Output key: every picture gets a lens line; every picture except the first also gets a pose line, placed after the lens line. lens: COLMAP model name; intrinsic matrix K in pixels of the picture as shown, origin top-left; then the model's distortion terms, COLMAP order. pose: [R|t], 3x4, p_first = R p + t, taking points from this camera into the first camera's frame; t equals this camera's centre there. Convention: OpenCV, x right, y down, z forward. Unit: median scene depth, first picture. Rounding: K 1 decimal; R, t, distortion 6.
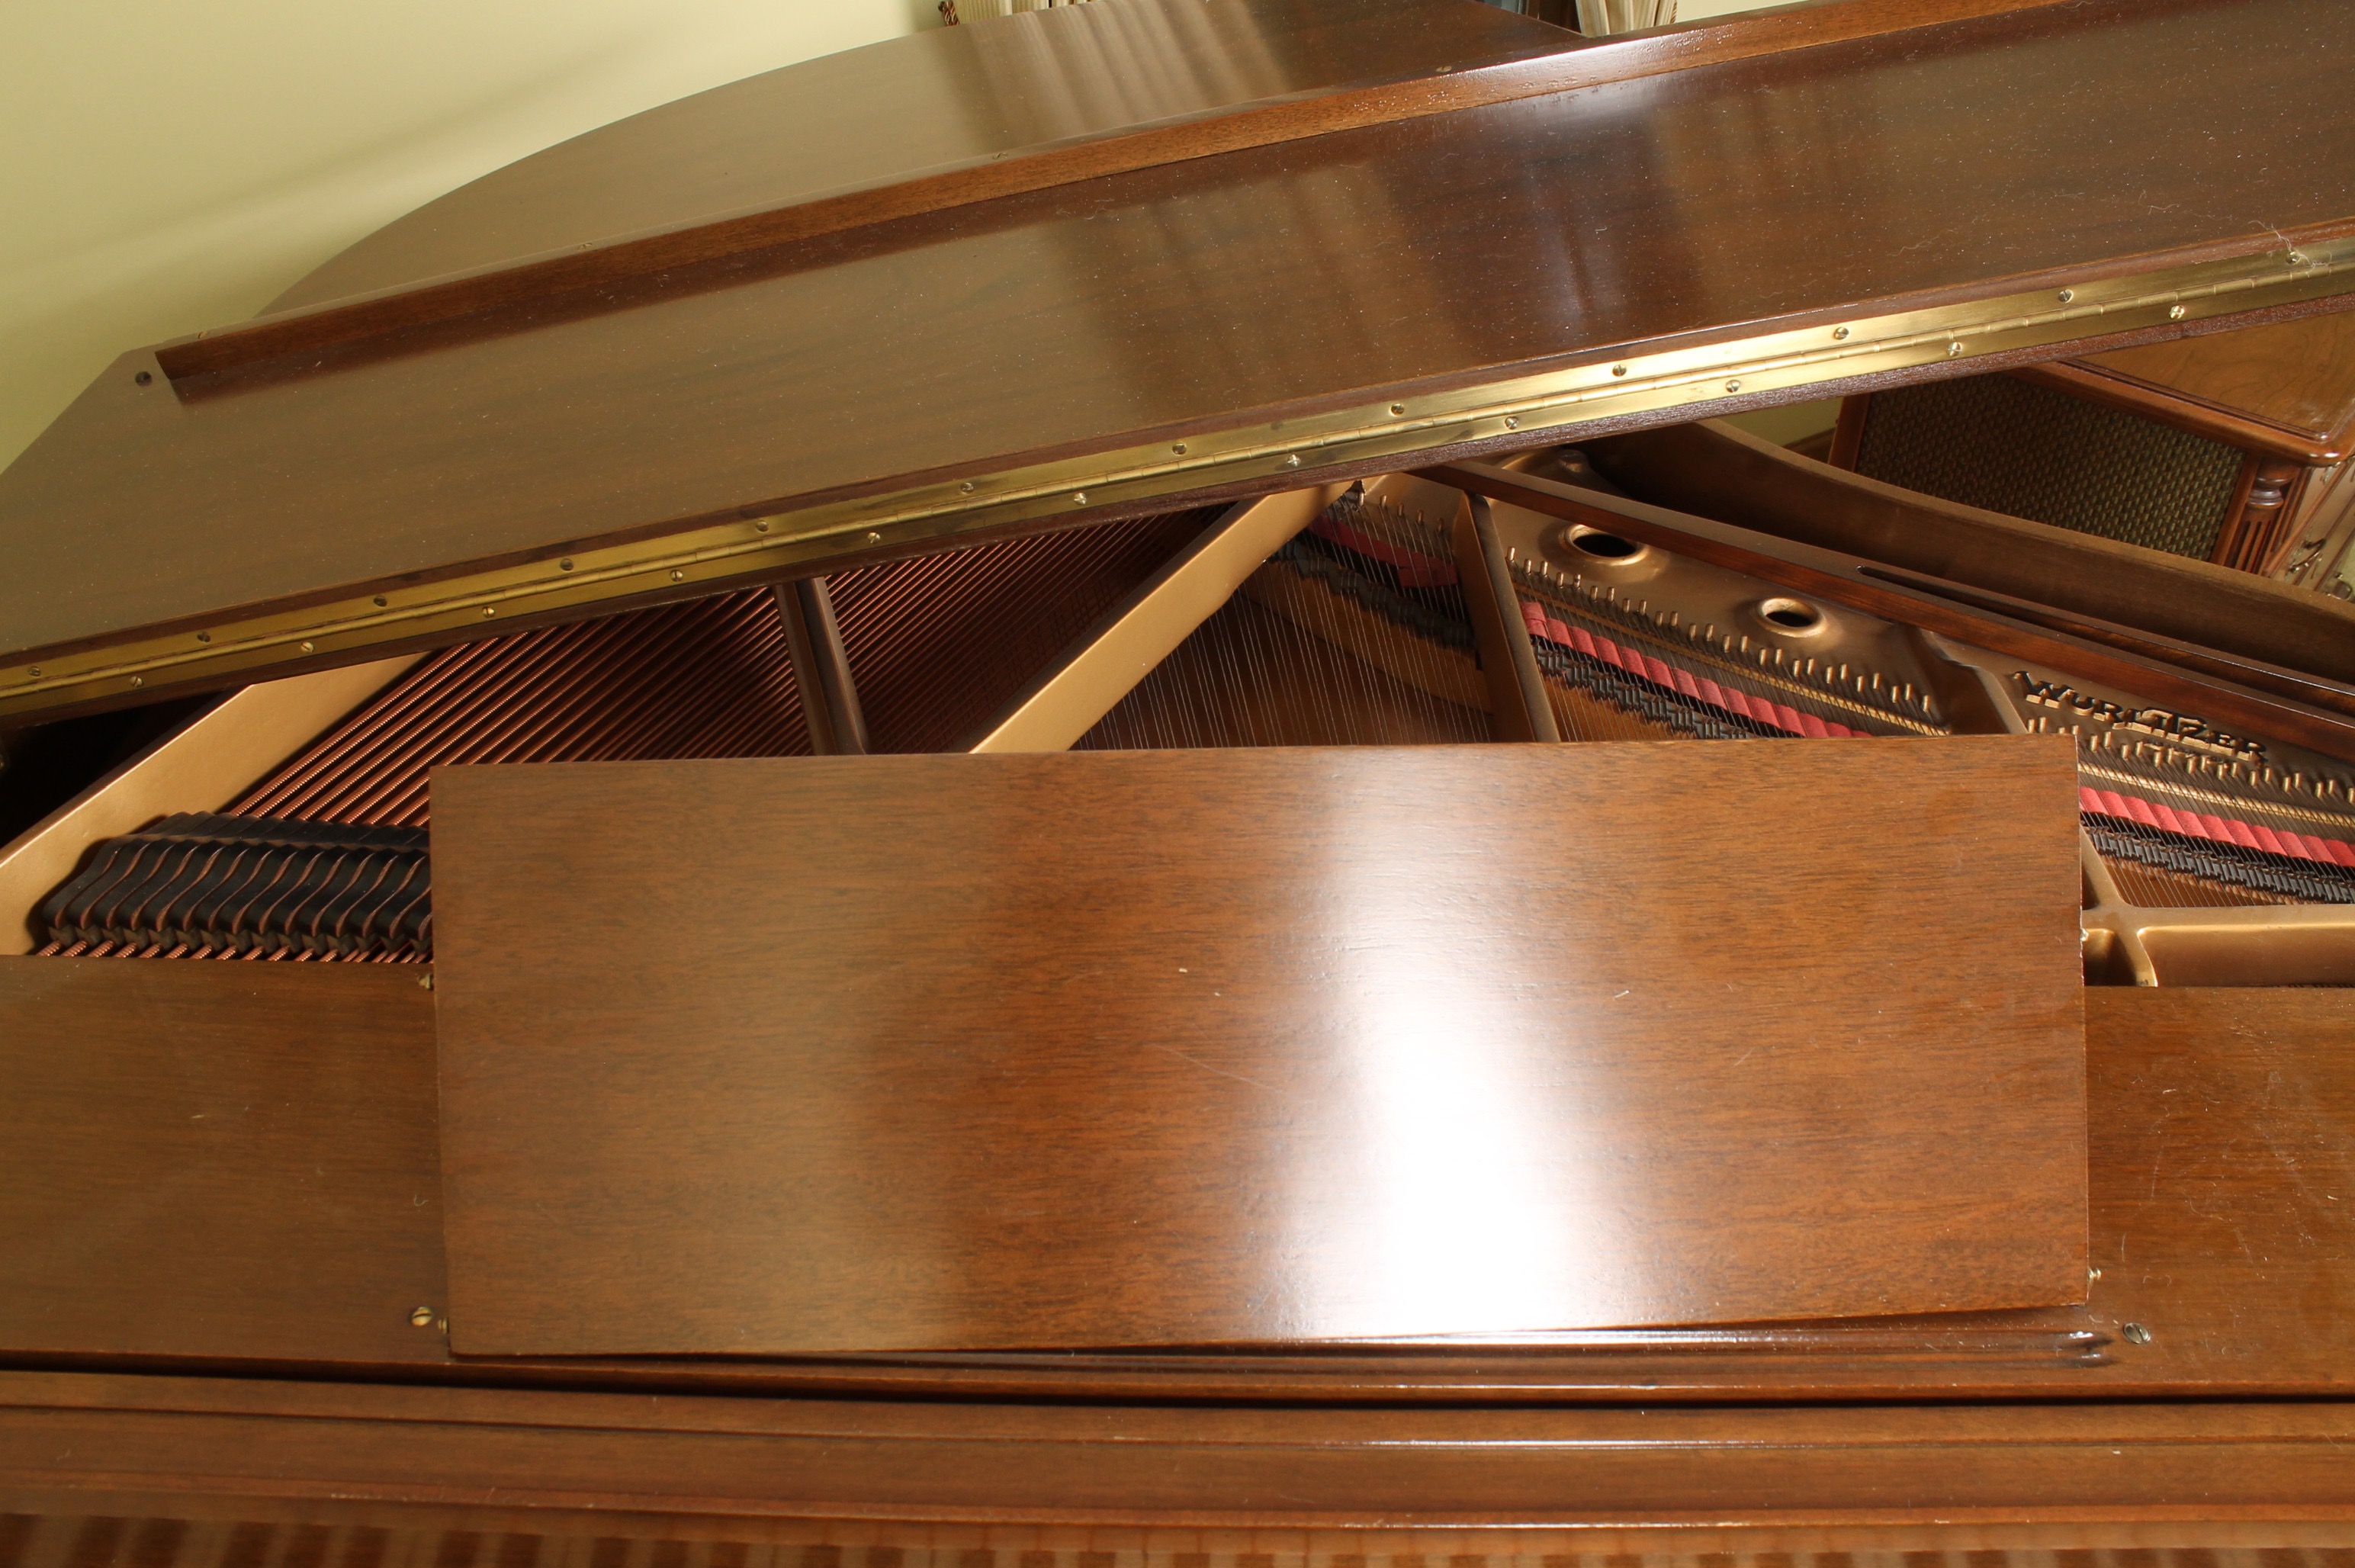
lens RADIAL K [[2092.3, 0, 1177.5], [0, 2092.3, 784.0], [0, 0, 1]] dist [-0.163419, 0.148908]
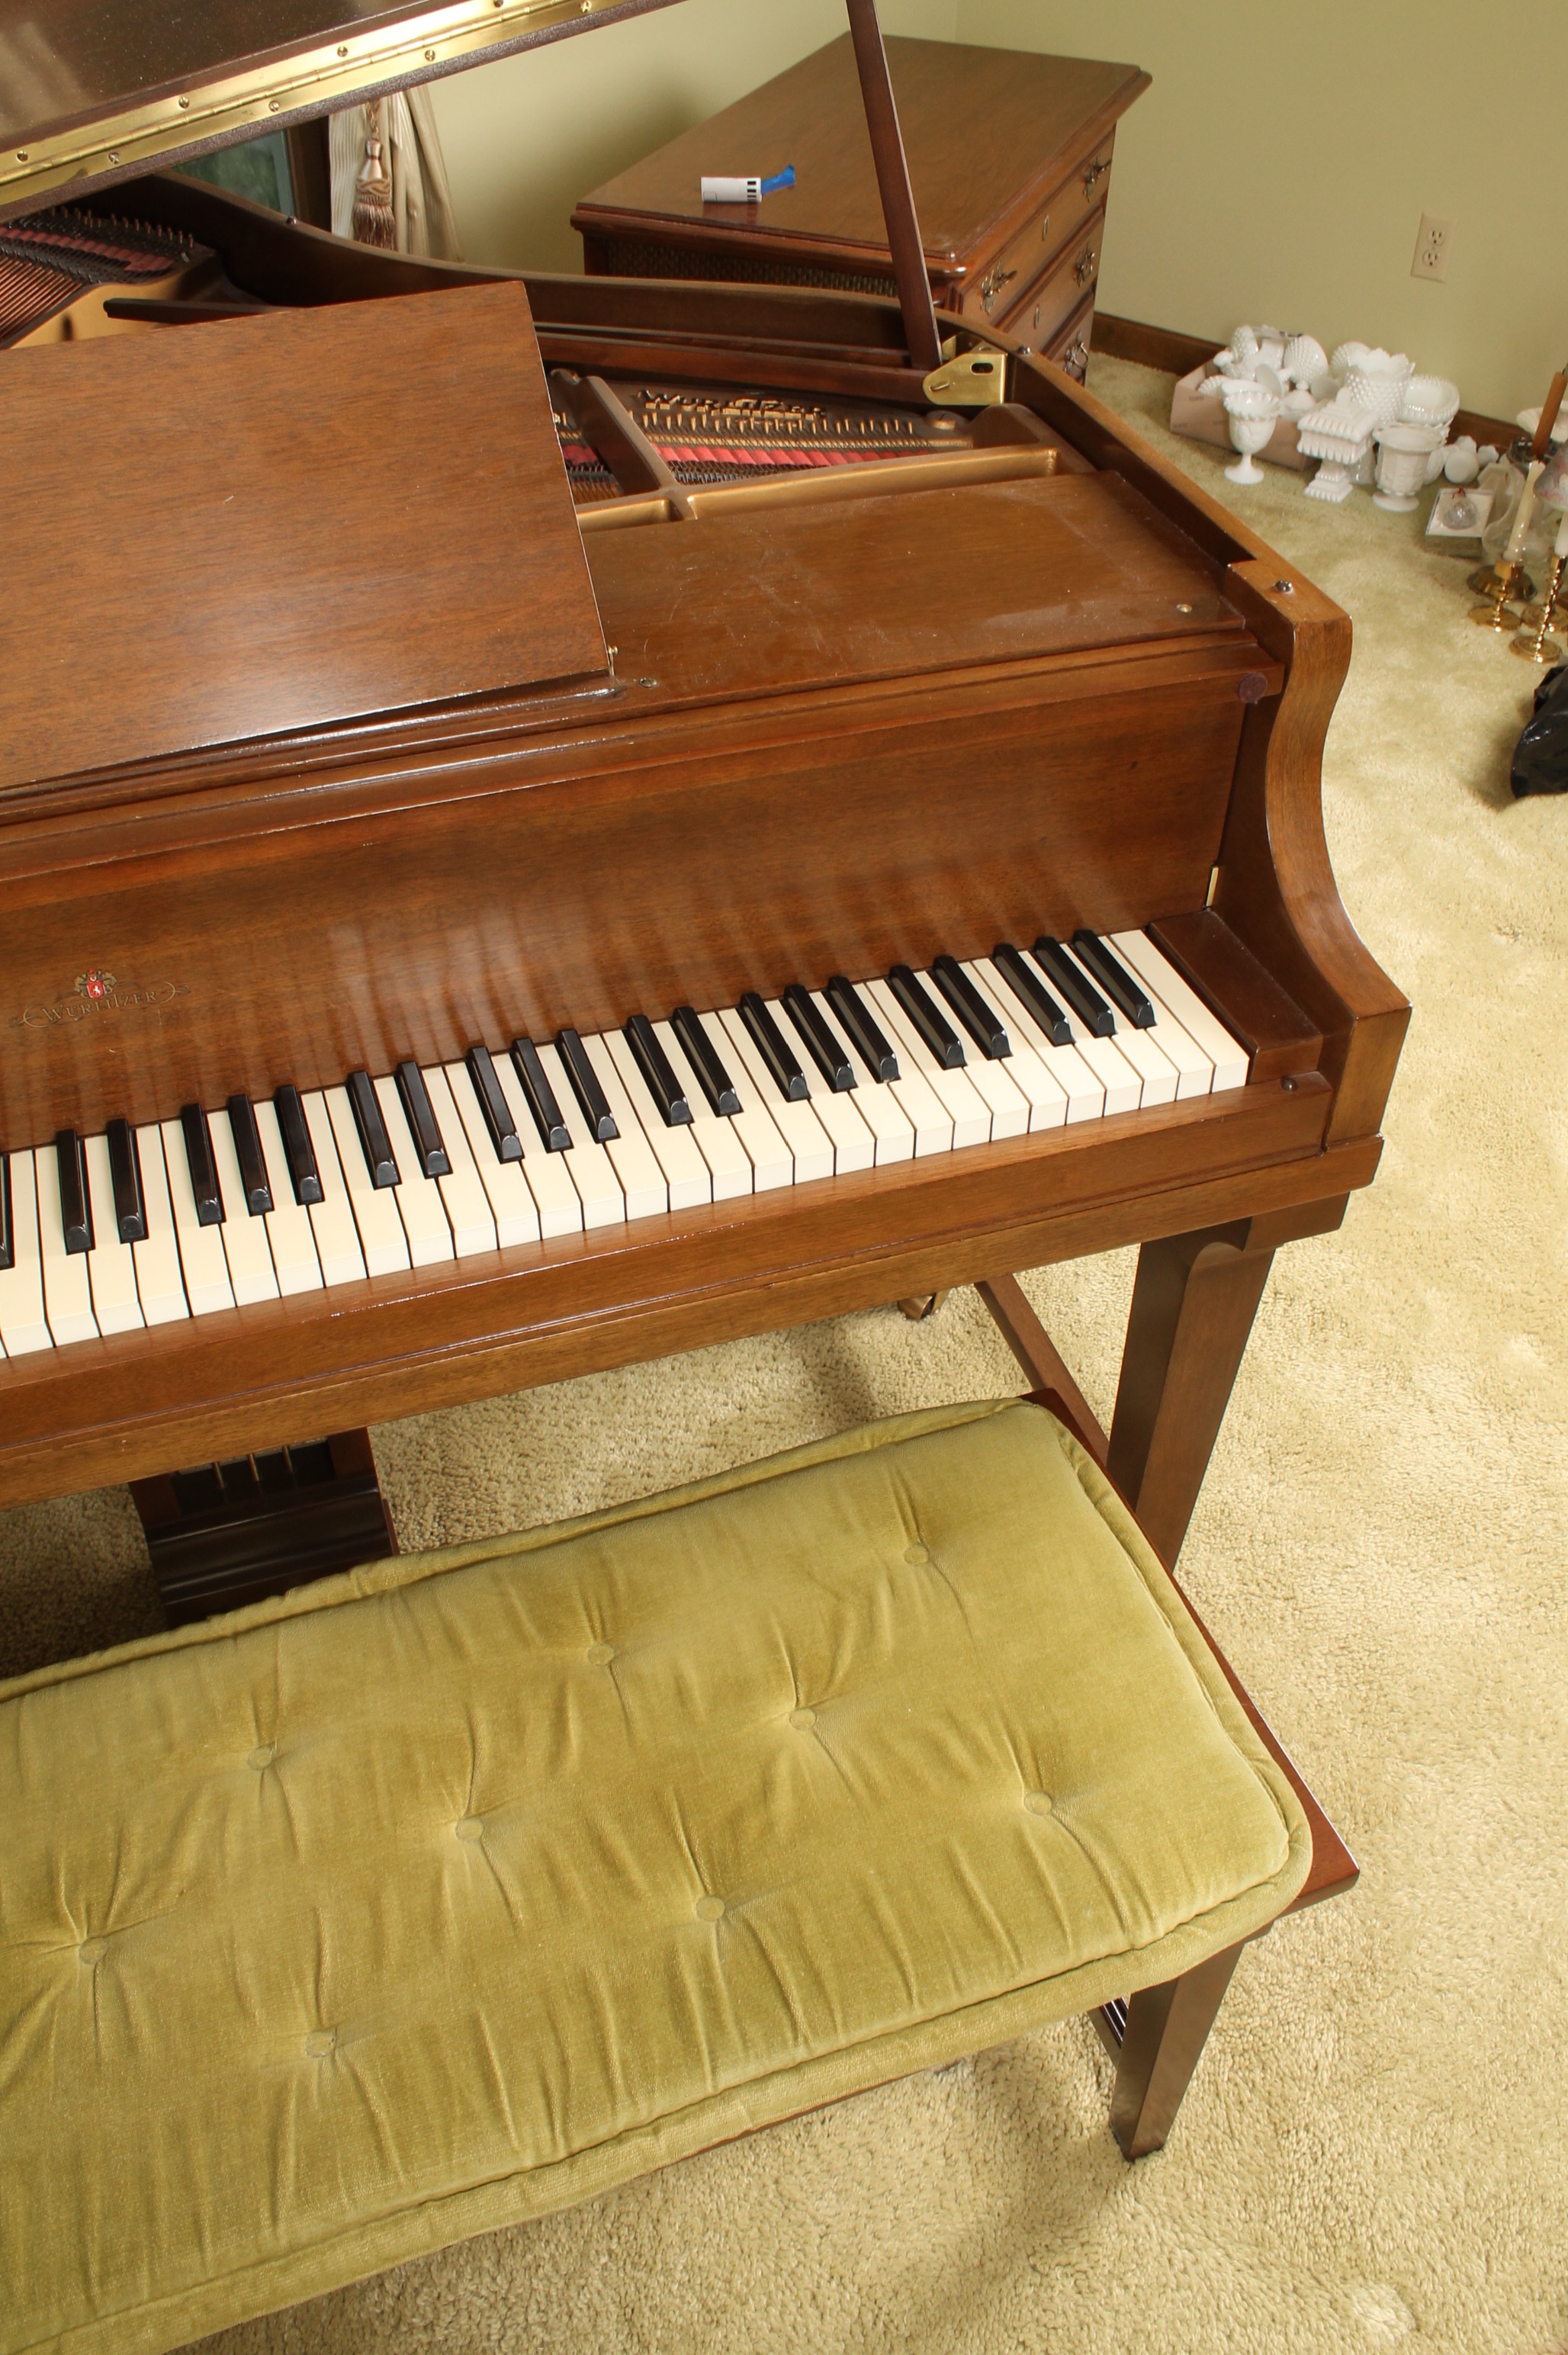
lens RADIAL K [[2092.3, 0, 784.0], [0, 2092.3, 1177.5], [0, 0, 1]] dist [-0.163419, 0.148908]
pose [[0.945108, -0.221064, 0.240628, 0.133526], [0.192206, 0.971643, 0.137720, 0.430198], [-0.264250, -0.083910, 0.960797, -0.475447]]
